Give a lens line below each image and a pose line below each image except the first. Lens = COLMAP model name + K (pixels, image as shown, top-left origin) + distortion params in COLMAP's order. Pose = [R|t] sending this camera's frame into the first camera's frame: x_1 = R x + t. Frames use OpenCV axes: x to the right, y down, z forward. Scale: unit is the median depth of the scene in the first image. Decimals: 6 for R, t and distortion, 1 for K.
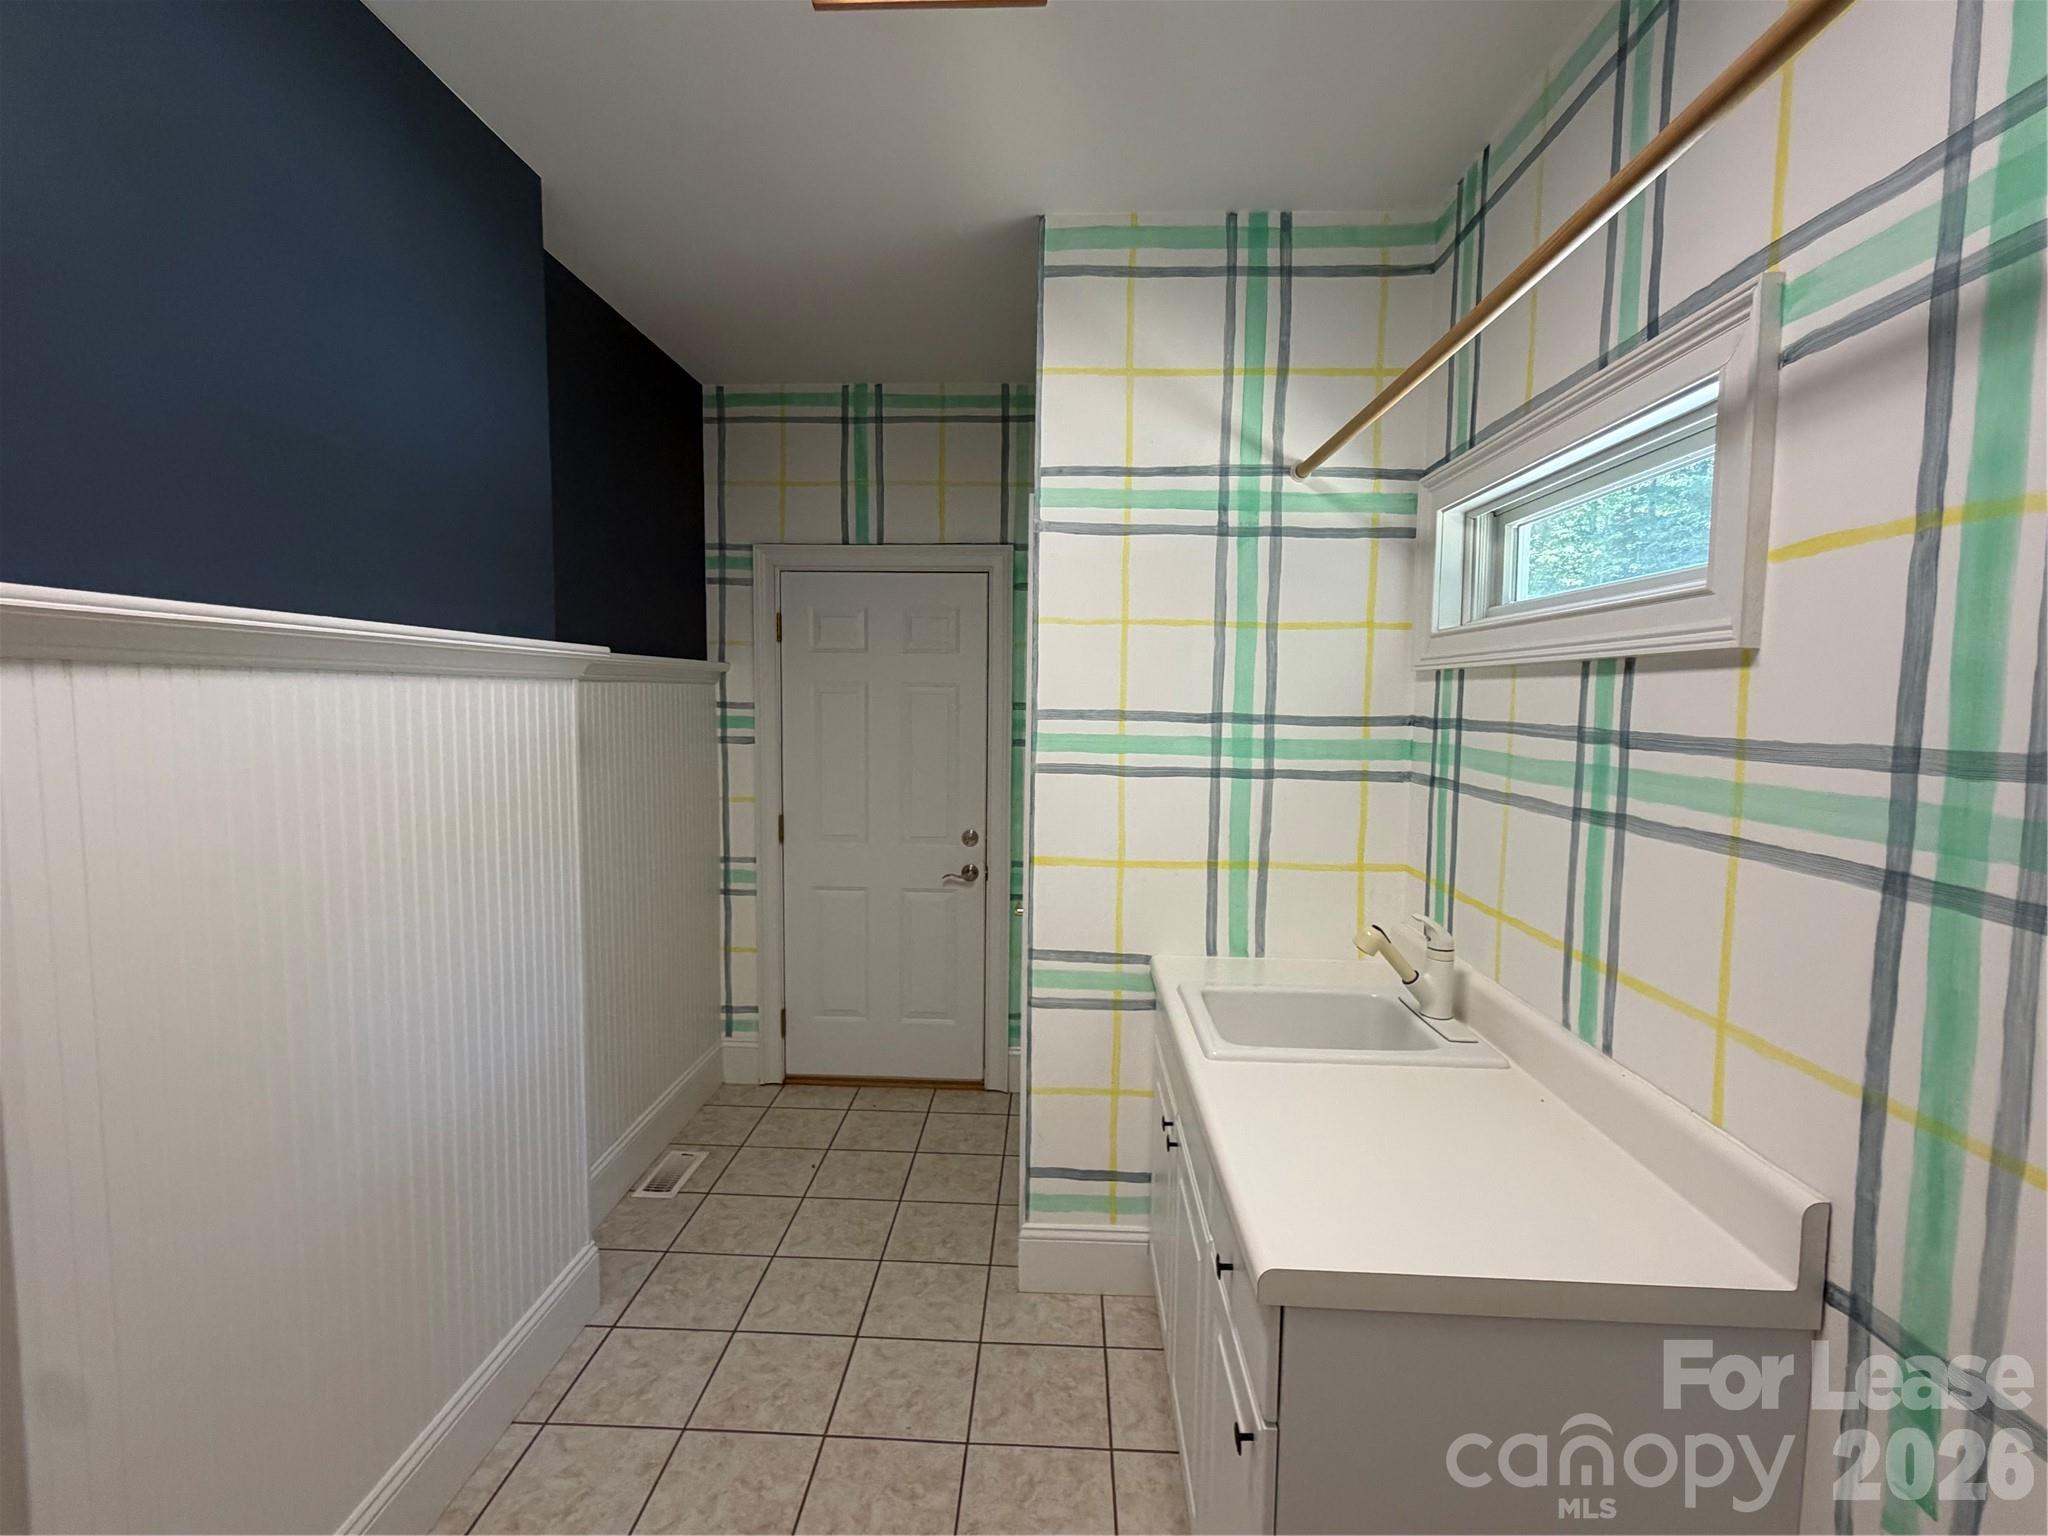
lens RADIAL K [[918.3, 0, 1023.3], [0, 918.3, 768.1], [0, 0, 1]] dist [0.000746, -0.001229]
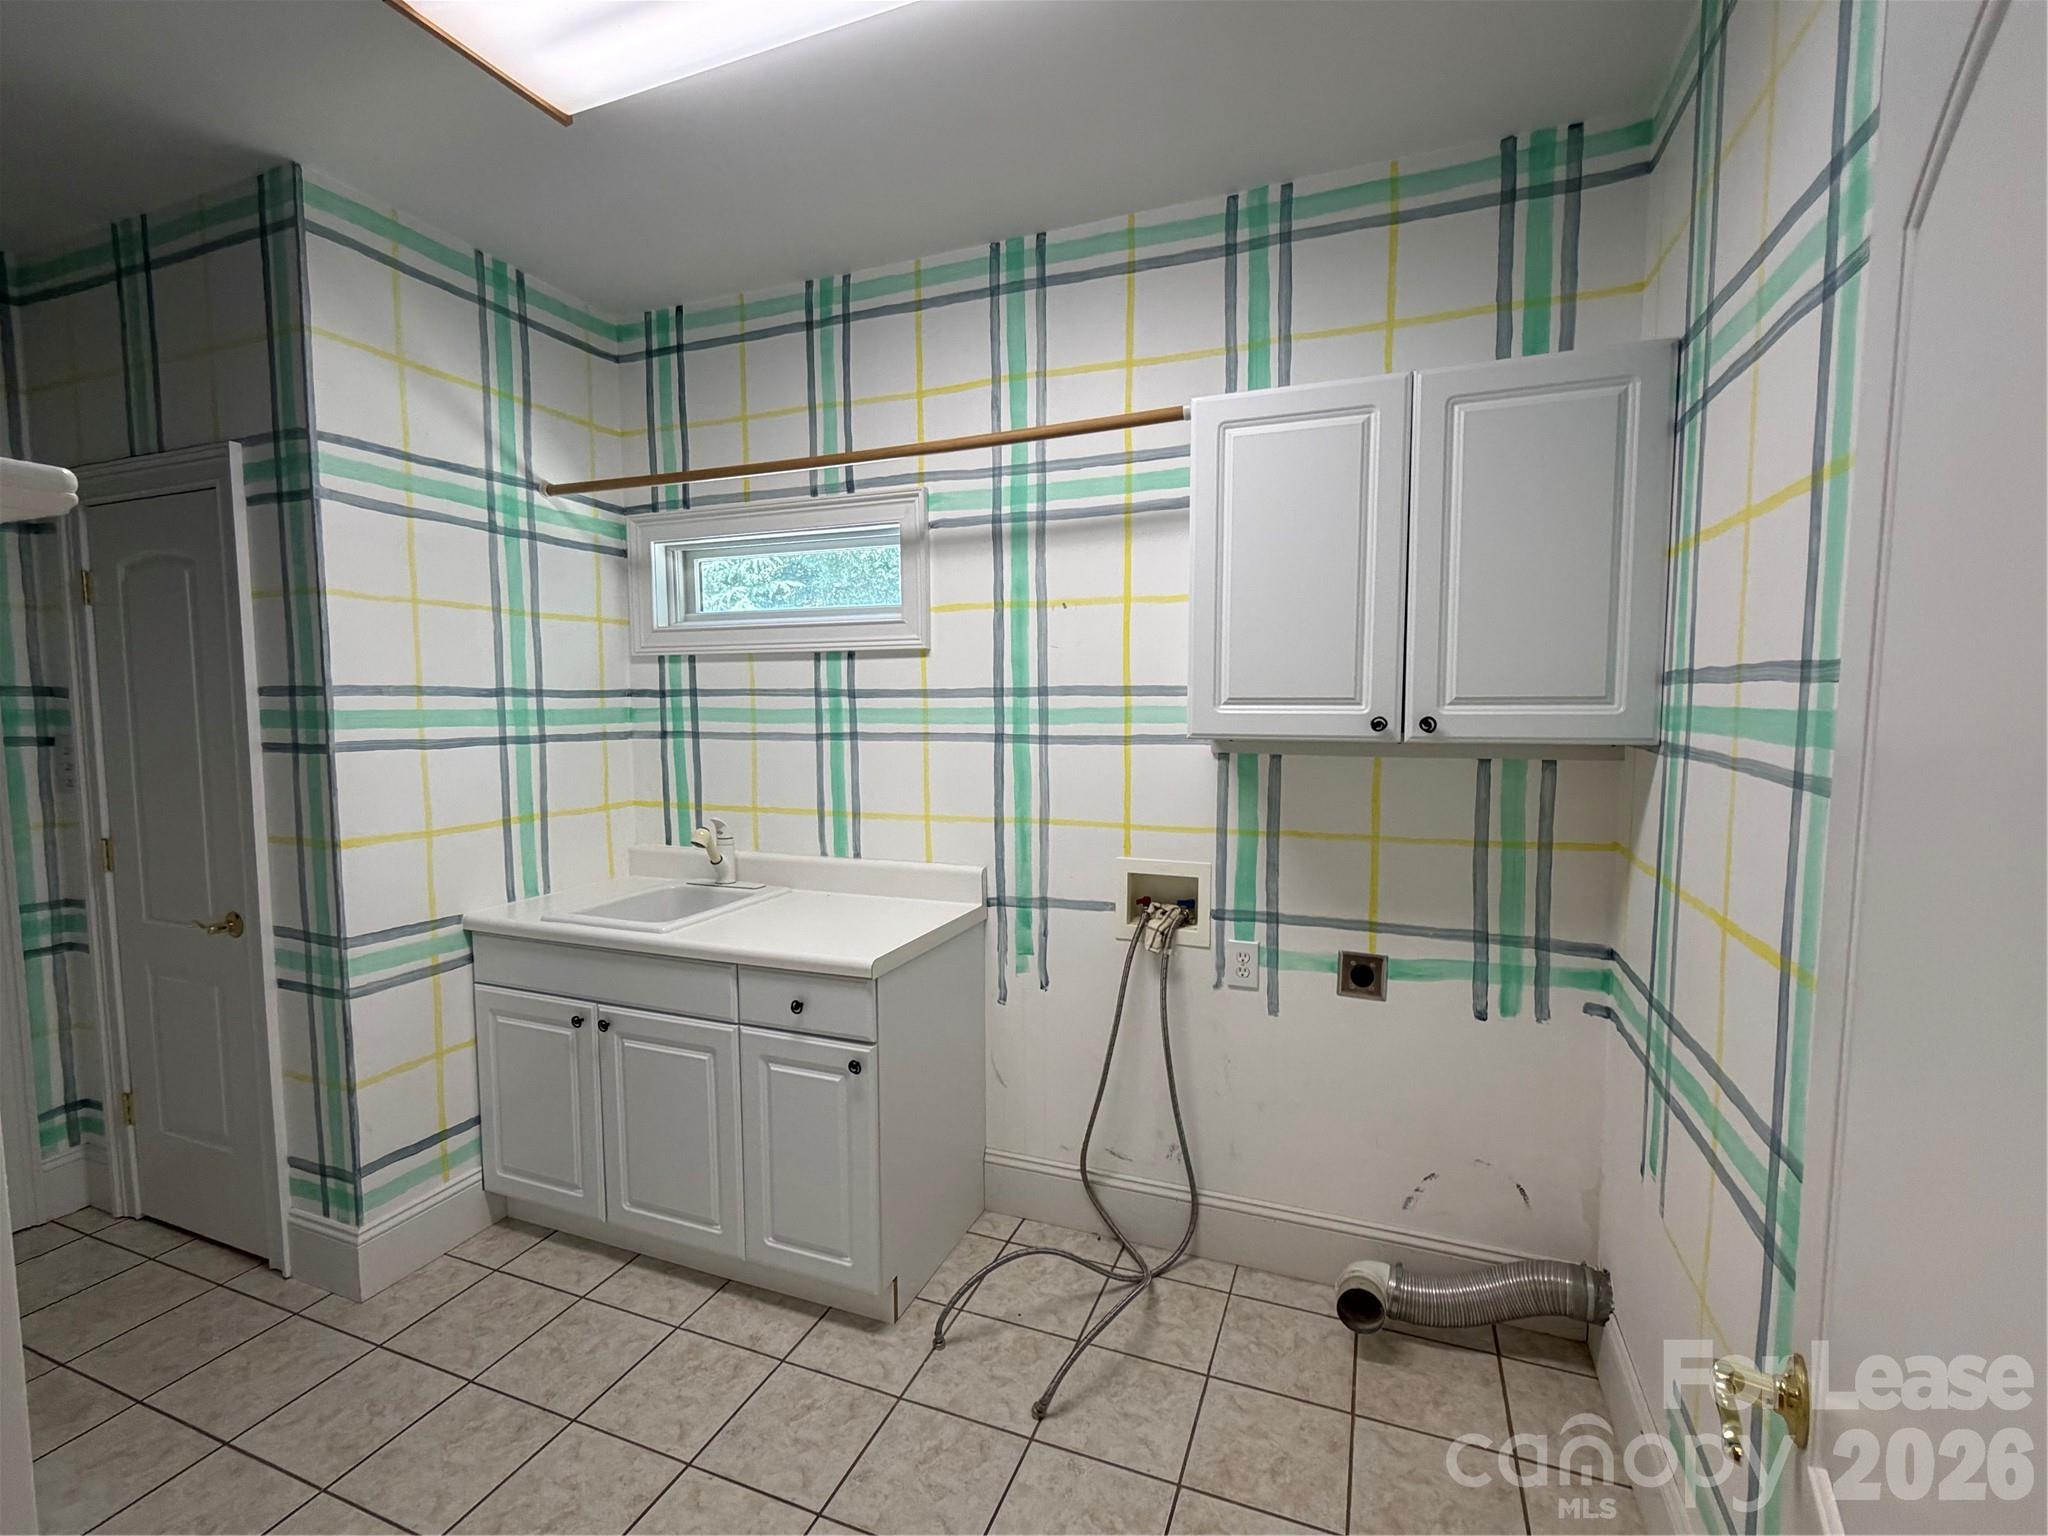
lens RADIAL K [[918.3, 0, 1023.6], [0, 918.3, 767.2], [0, 0, 1]] dist [0.000746, -0.001229]
pose [[0.329231, -0.085362, 0.940383, -0.672914], [0.082273, 0.994711, 0.061490, 0.021715], [-0.940658, 0.057124, 0.334513, 0.013230]]
